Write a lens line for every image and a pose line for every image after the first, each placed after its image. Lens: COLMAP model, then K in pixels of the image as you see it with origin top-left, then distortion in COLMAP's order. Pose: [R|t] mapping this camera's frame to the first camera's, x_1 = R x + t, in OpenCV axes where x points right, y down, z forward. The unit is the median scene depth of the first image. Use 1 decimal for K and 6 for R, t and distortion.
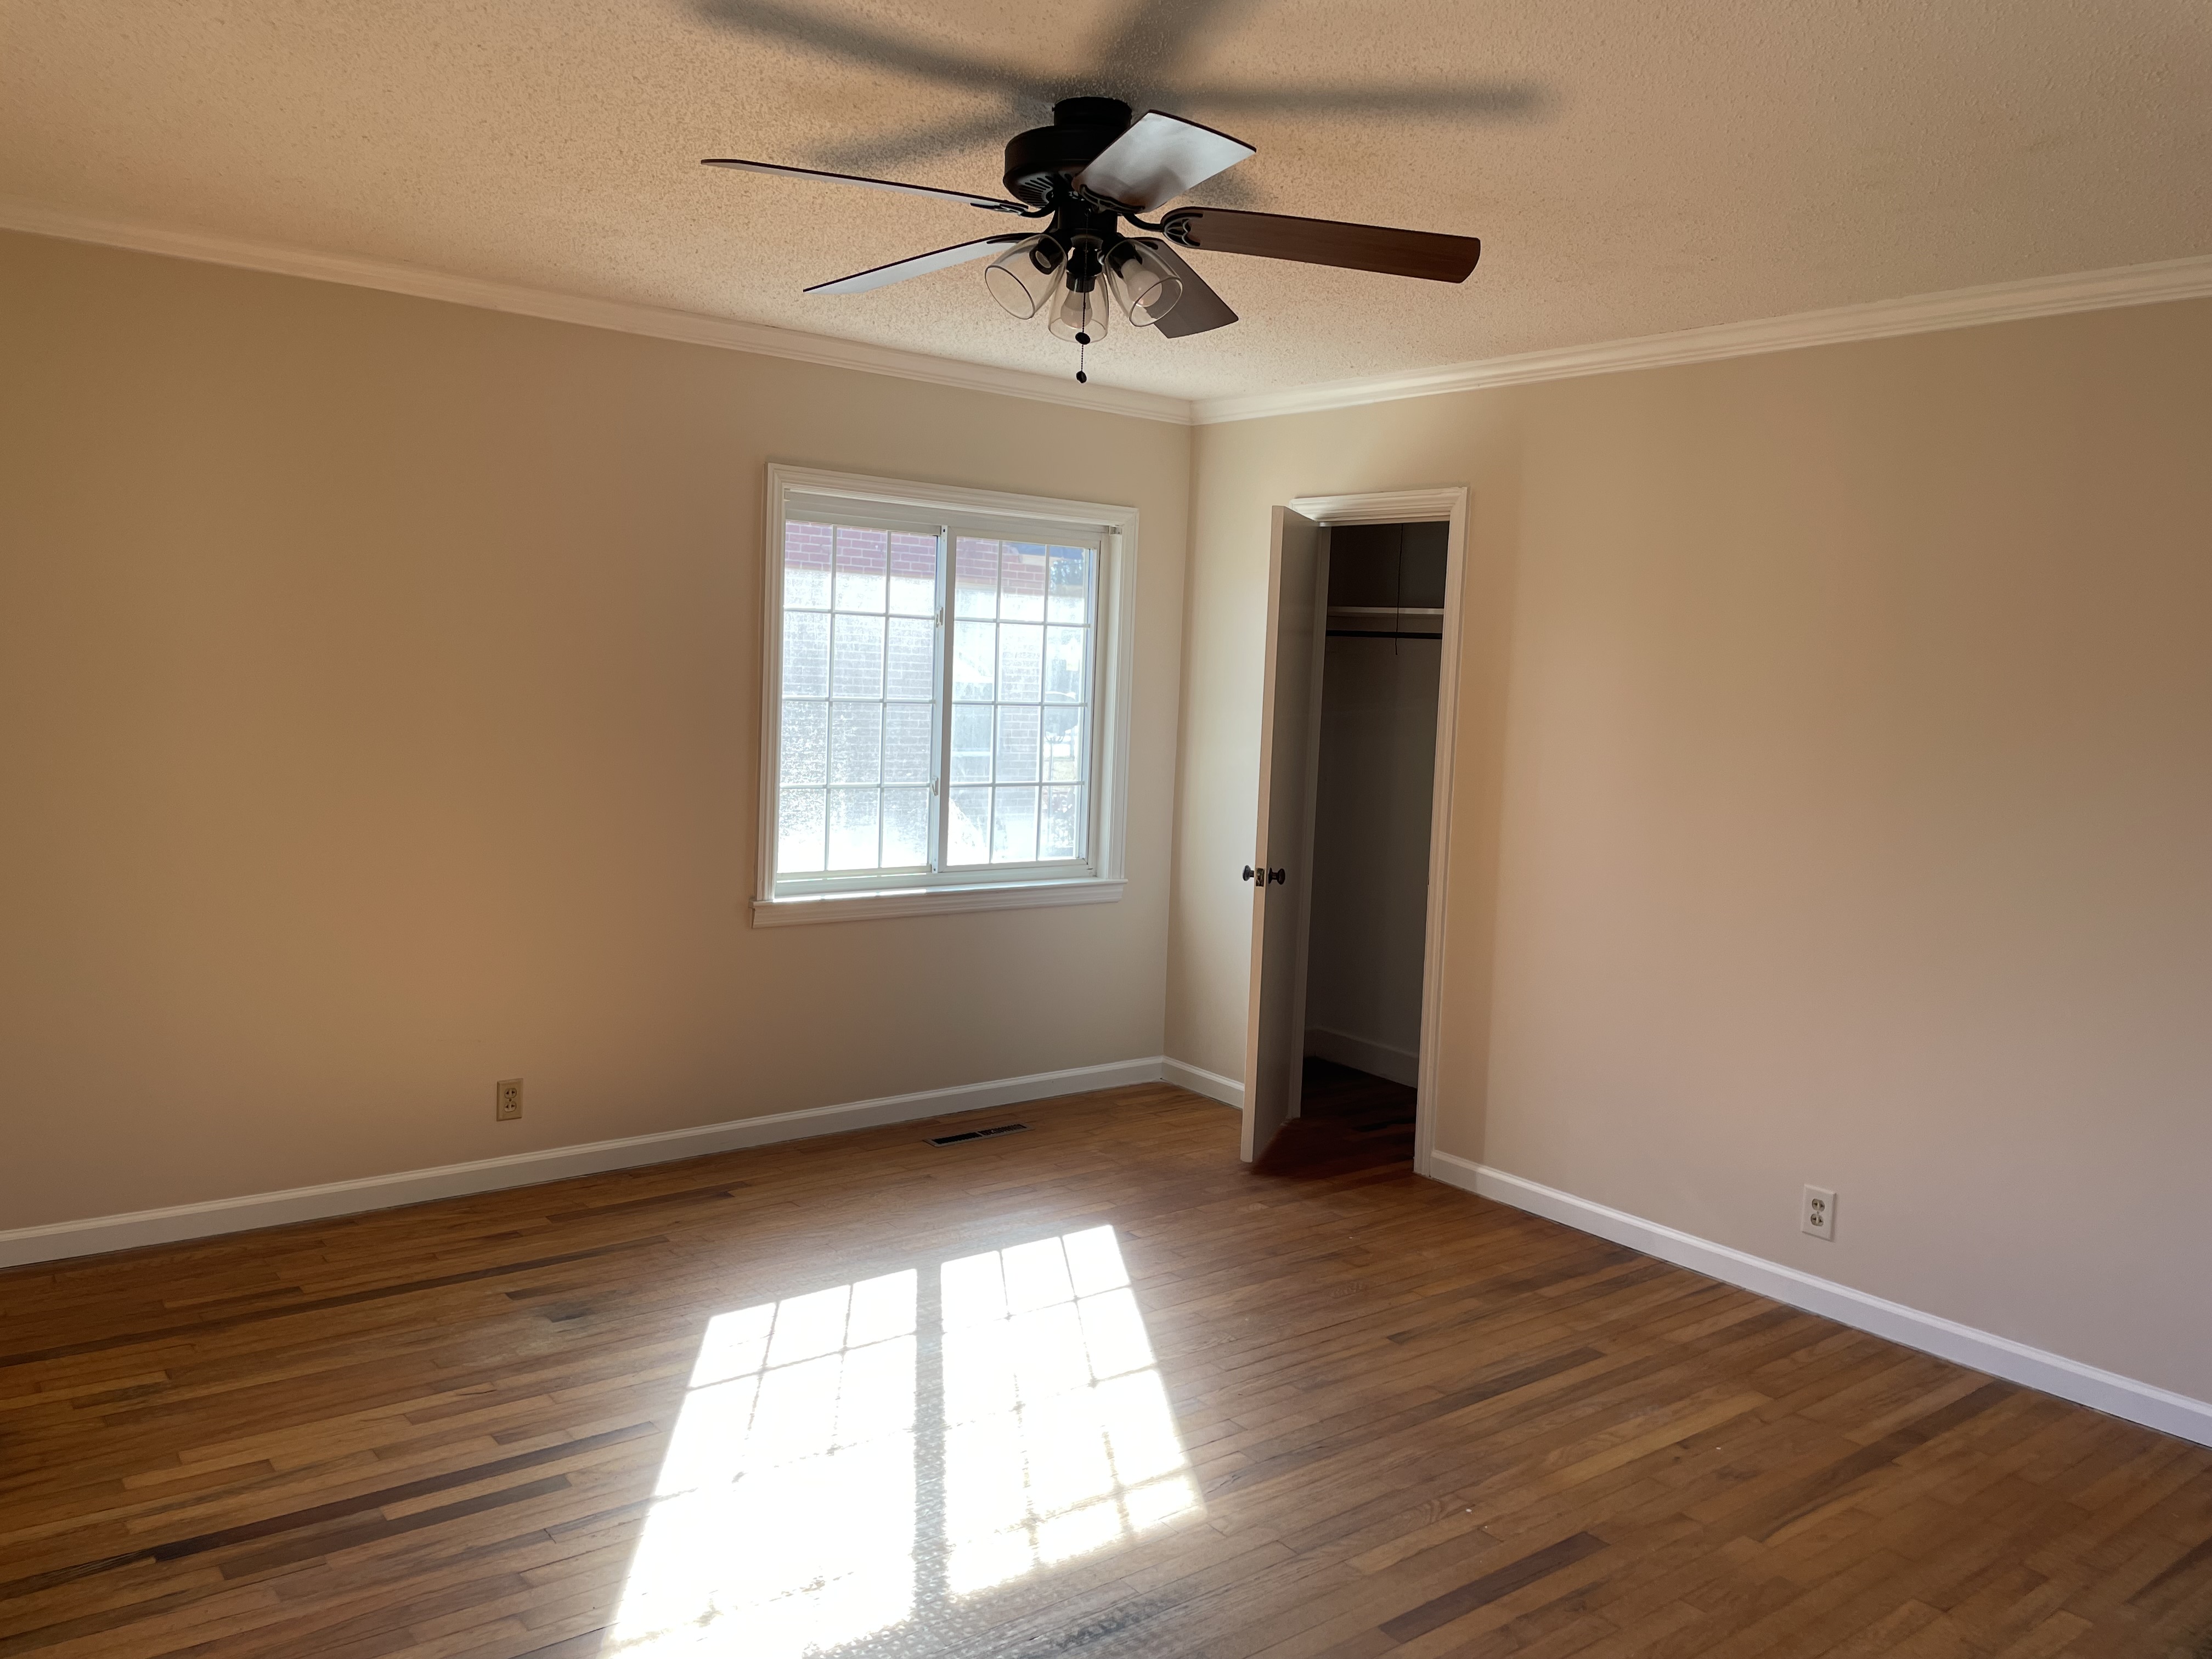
lens RADIAL K [[1670.5, 0, 1106.0], [0, 1670.5, 829.5], [0, 0, 1]] dist [-0.002148, -0.000649]
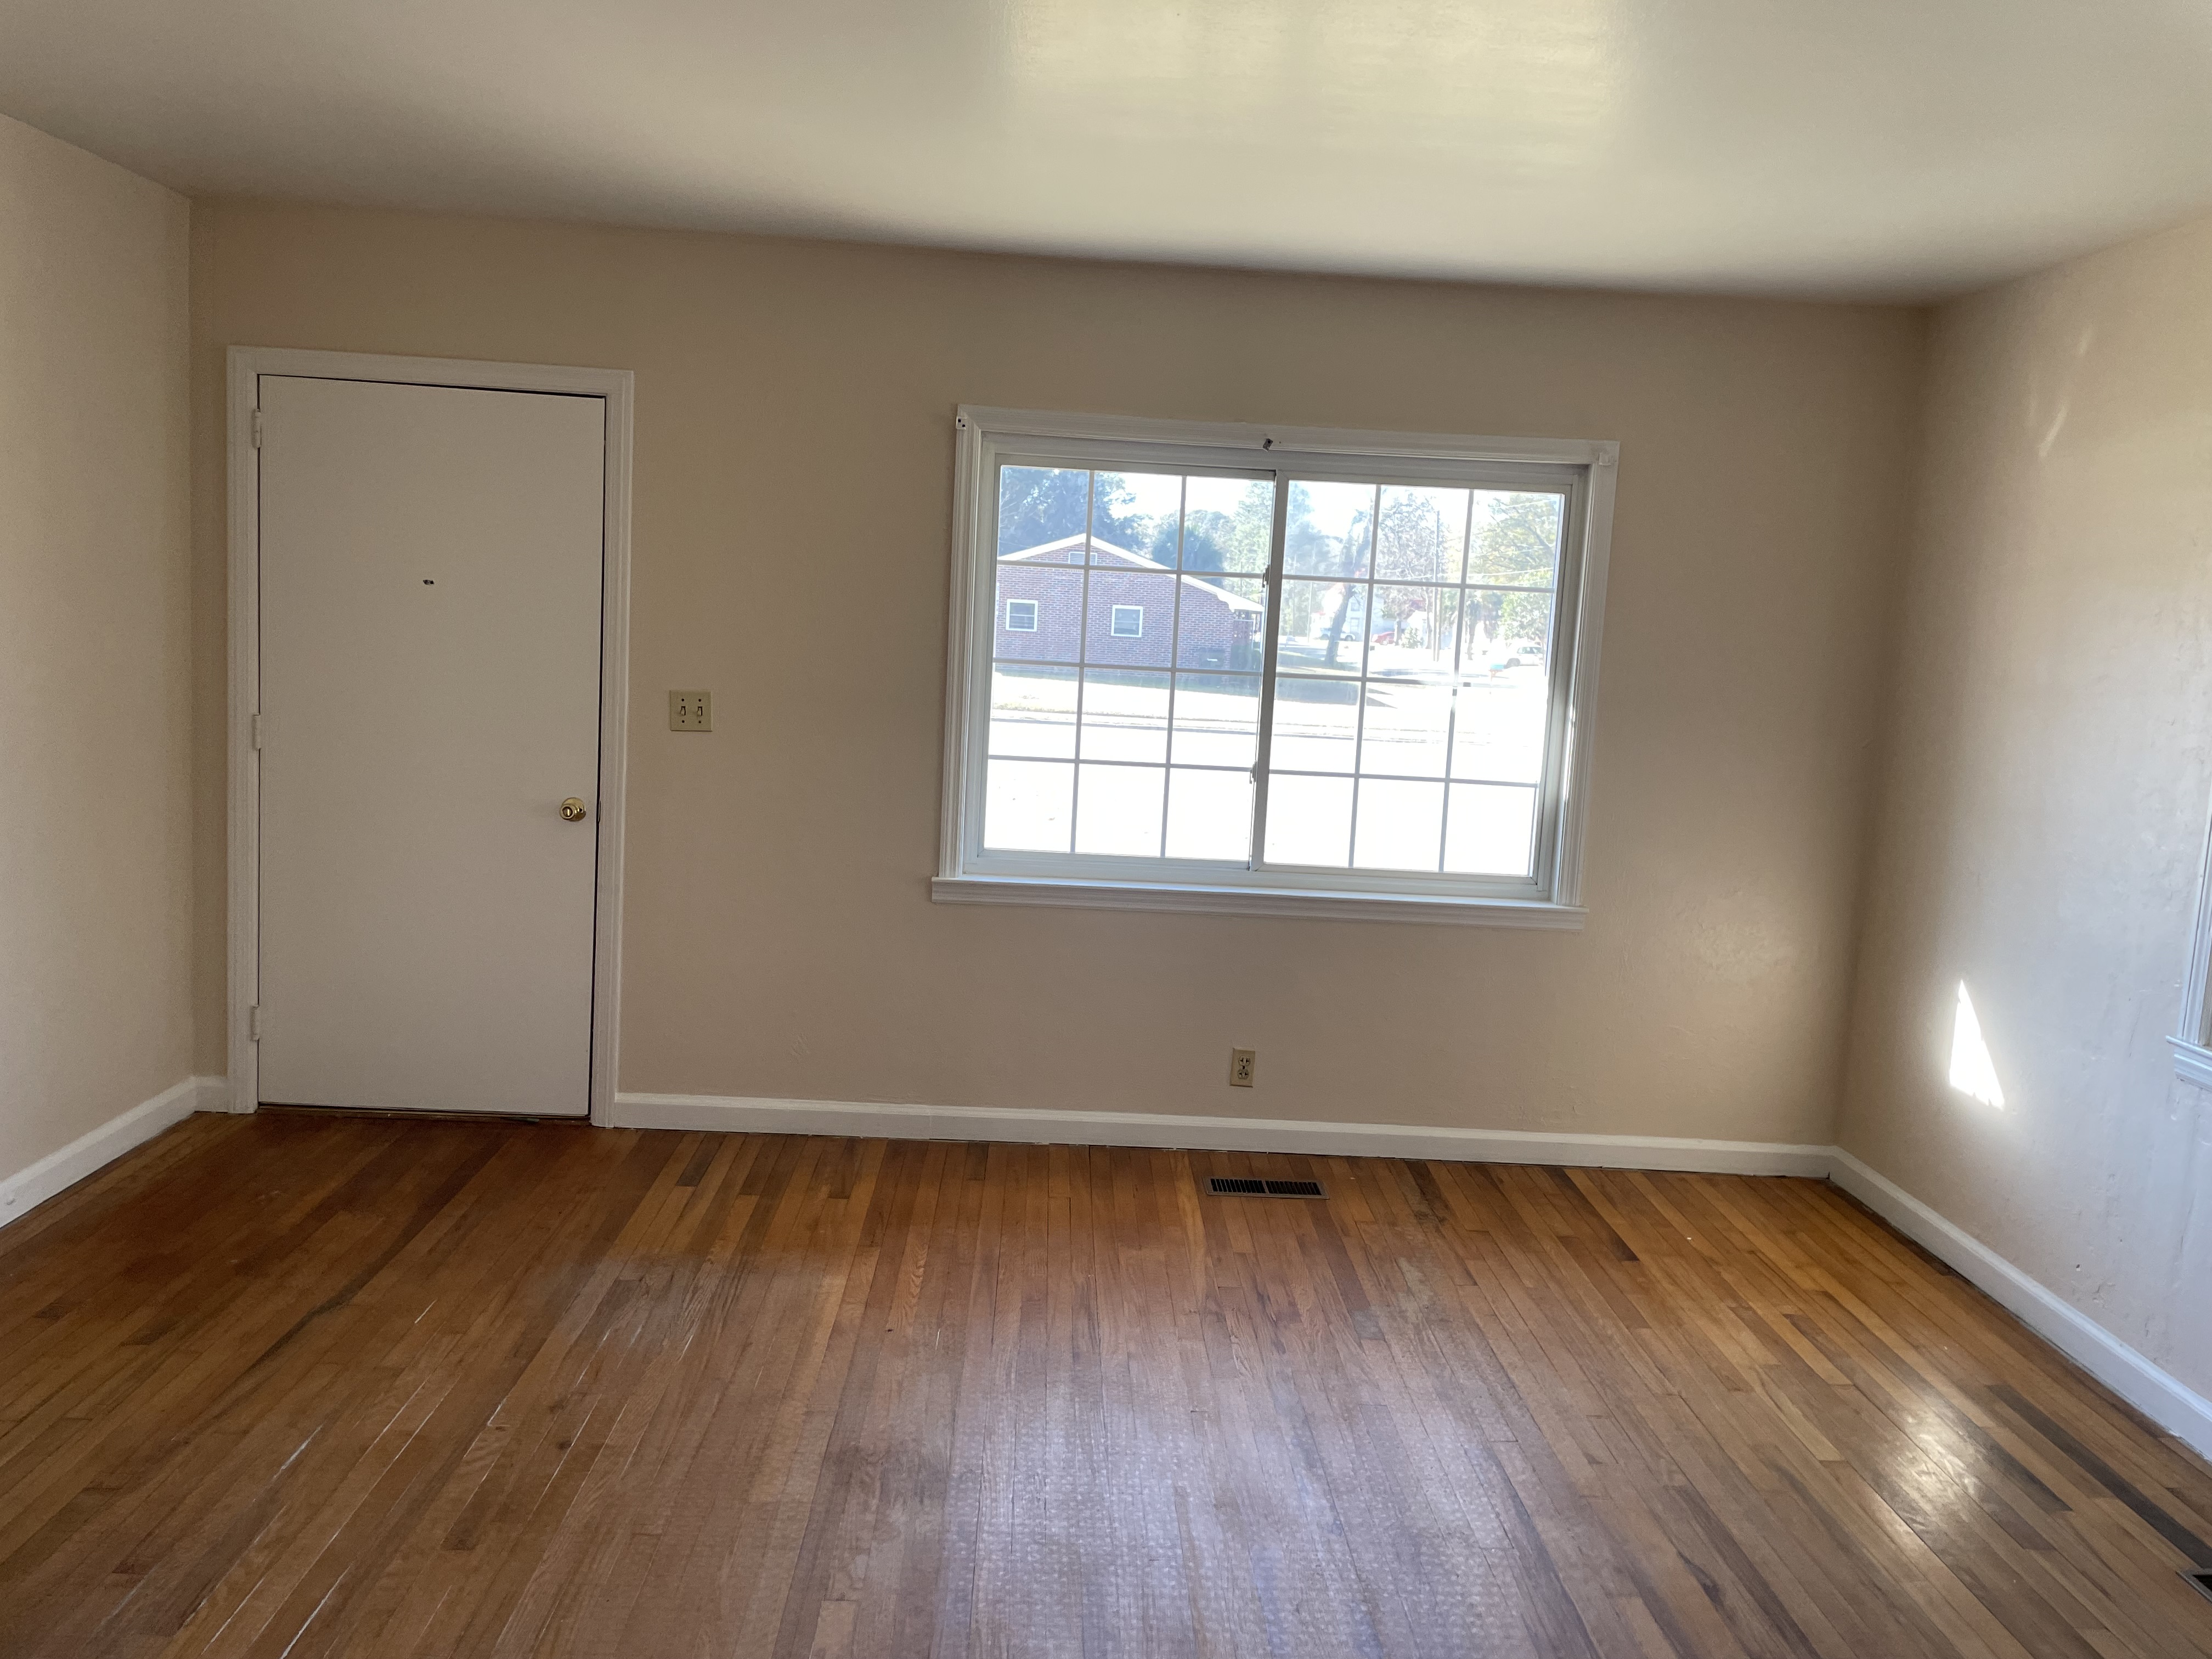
lens RADIAL K [[1639.5, 0, 1105.6], [0, 1639.5, 787.4], [0, 0, 1]] dist [0.116693, -0.000001]
pose [[0.805058, 0.064970, -0.589628, 0.336860], [-0.078704, 0.996895, 0.002386, -0.012748], [0.587952, 0.044485, 0.807671, 0.262950]]
